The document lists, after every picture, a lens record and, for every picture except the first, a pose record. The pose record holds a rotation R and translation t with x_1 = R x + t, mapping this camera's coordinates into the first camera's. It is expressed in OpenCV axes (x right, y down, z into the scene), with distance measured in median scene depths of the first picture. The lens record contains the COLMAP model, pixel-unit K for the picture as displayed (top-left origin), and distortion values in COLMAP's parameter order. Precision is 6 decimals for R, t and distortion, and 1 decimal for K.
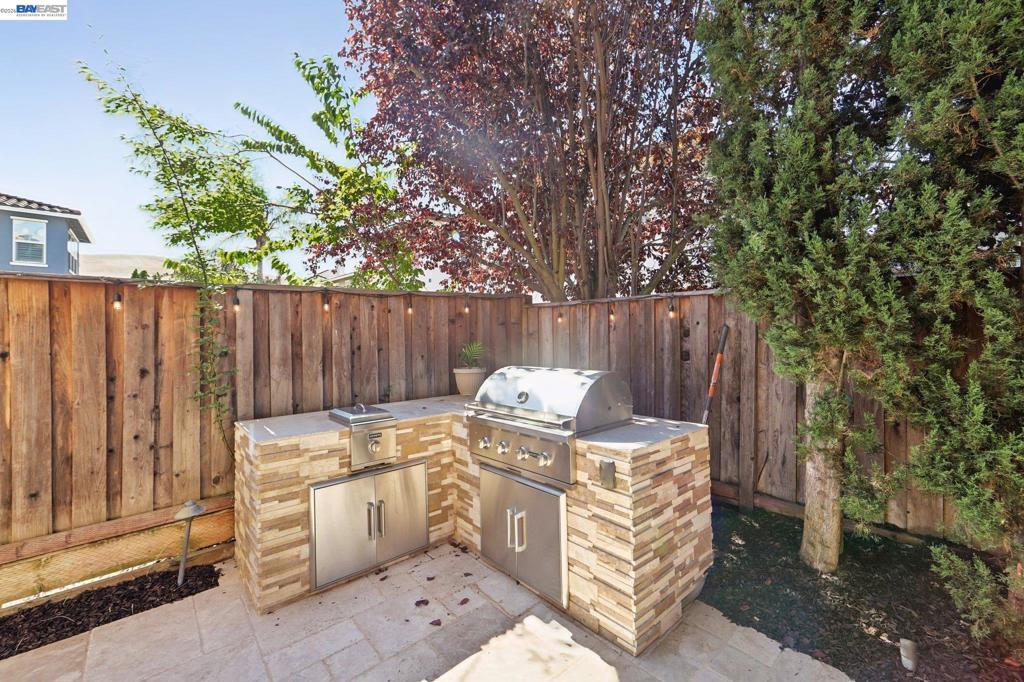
lens RADIAL K [[410.3, 0, 508.8], [0, 410.3, 334.7], [0, 0, 1]] dist [-0.008693, 0.001974]
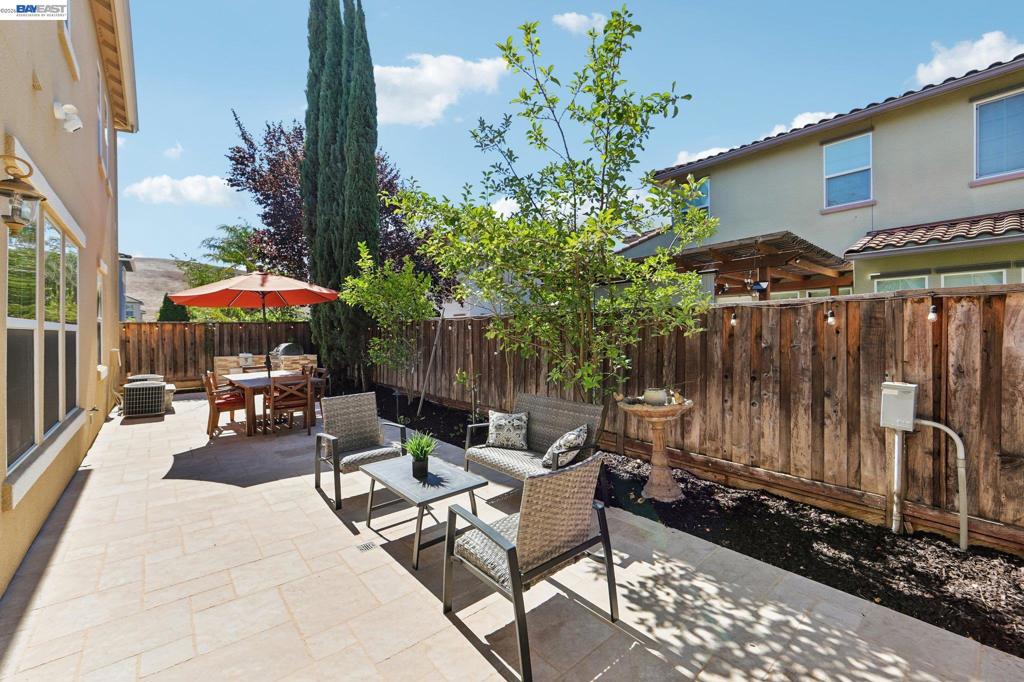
lens RADIAL K [[410.3, 0, 513.6], [0, 410.3, 335.3], [0, 0, 1]] dist [-0.008693, 0.001974]
pose [[0.999969, -0.001751, -0.007659, 2.340461], [0.001800, 0.999978, 0.006381, -0.017580], [0.007647, -0.006395, 0.999950, -3.036318]]
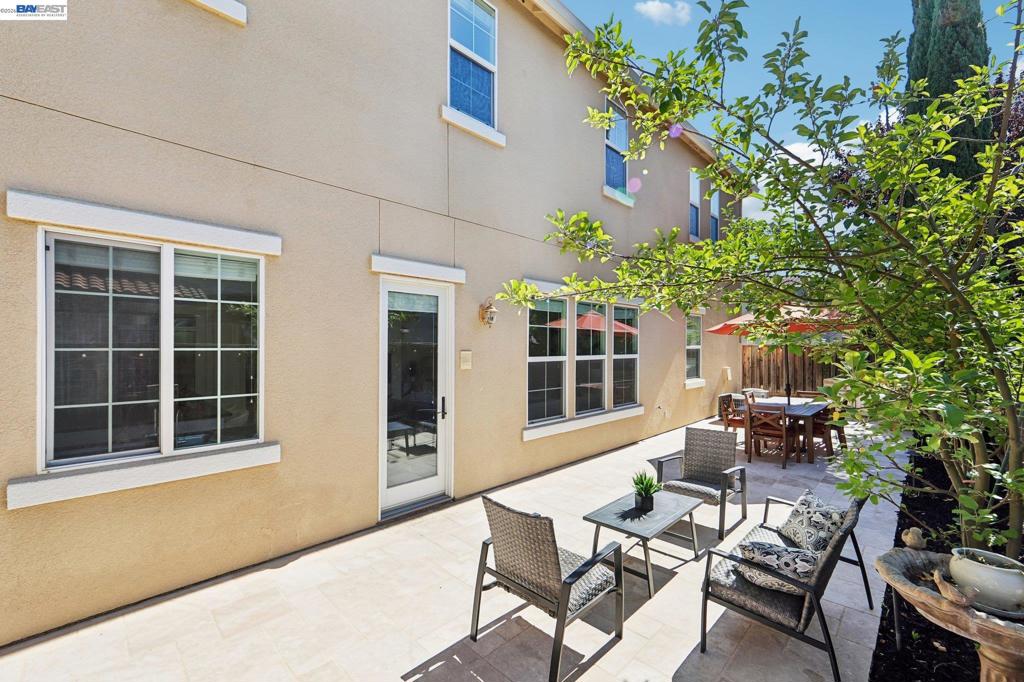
lens RADIAL K [[410.3, 0, 516.7], [0, 410.3, 343.3], [0, 0, 1]] dist [-0.008693, 0.001974]
pose [[0.056408, -0.005860, -0.998391, 3.264141], [0.002471, 0.999981, -0.005730, -0.116010], [0.998405, -0.002143, 0.056422, -2.371757]]
